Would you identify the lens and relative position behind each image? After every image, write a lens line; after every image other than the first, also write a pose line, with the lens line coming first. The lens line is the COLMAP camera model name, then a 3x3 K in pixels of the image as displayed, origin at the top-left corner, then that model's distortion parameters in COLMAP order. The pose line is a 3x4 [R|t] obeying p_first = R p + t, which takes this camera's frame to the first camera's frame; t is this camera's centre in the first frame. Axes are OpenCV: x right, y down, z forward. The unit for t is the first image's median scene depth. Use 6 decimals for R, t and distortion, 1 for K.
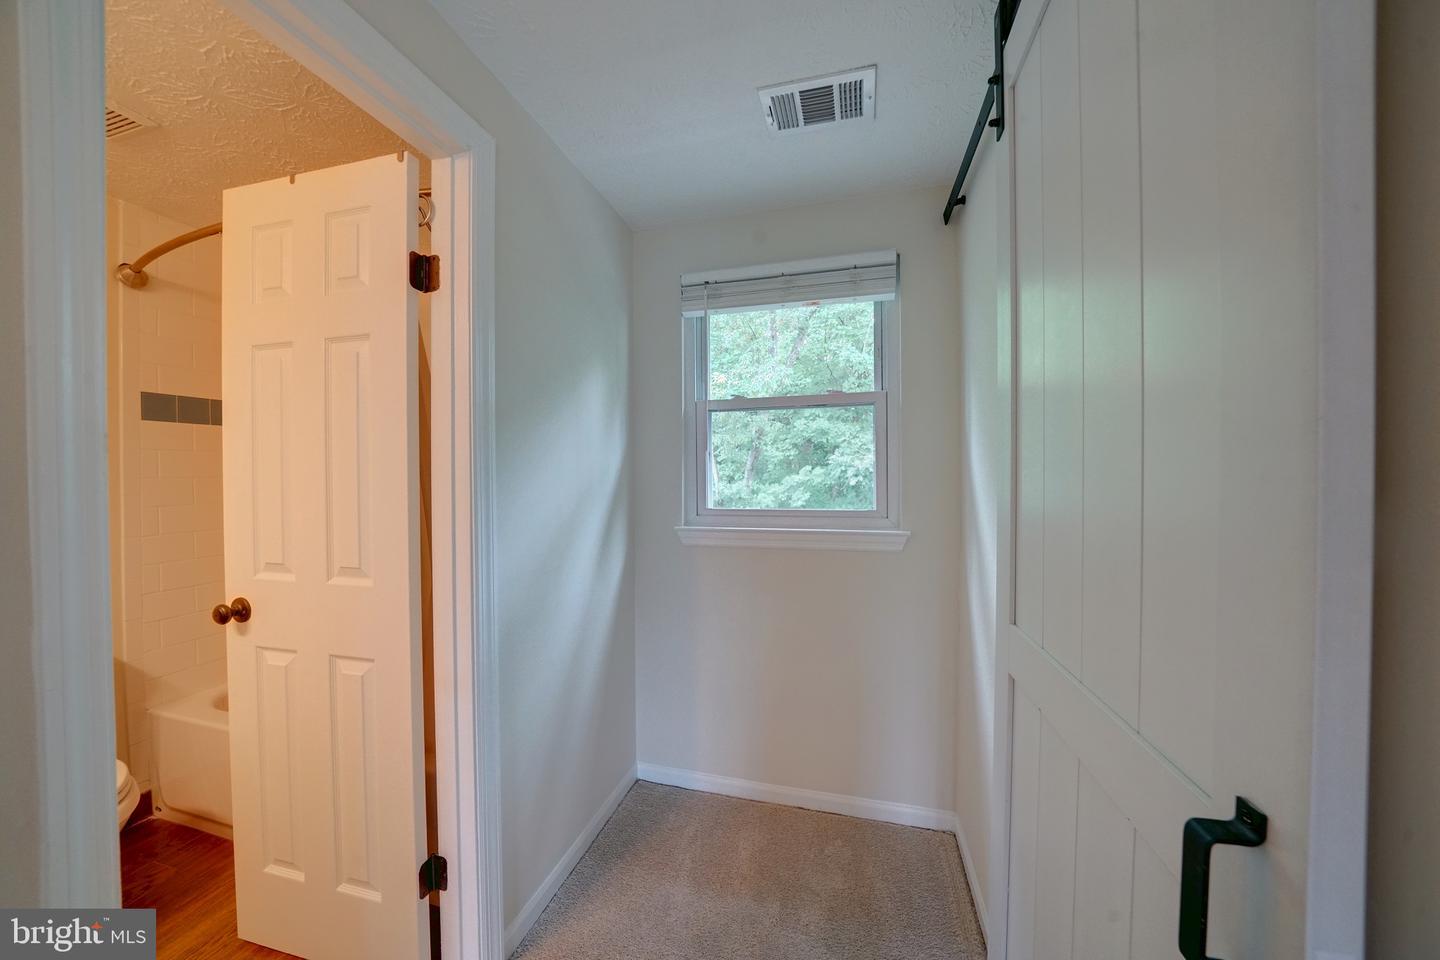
lens RADIAL K [[515.7, 0, 710.5], [0, 515.7, 481.8], [0, 0, 1]] dist [-0.019354, 0.000668]
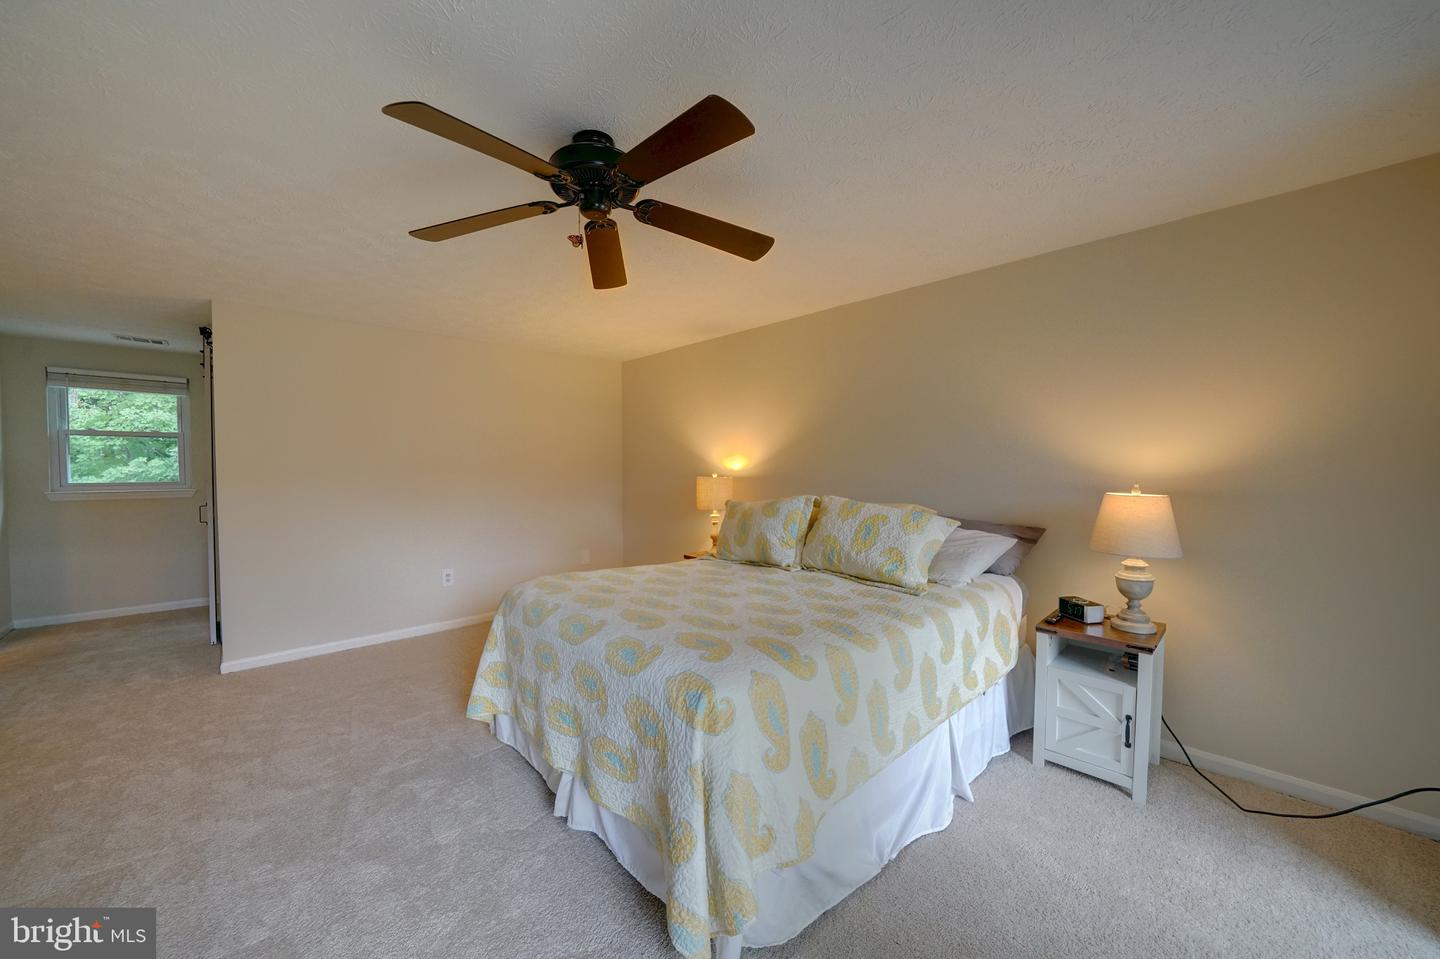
lens RADIAL K [[541.7, 0, 721.8], [0, 541.7, 481.5], [0, 0, 1]] dist [-0.010526, 0.000085]
pose [[0.531676, -0.014070, 0.846831, -0.092781], [0.004304, 0.999894, 0.013910, 0.006186], [-0.846937, -0.003751, 0.531680, -0.509738]]
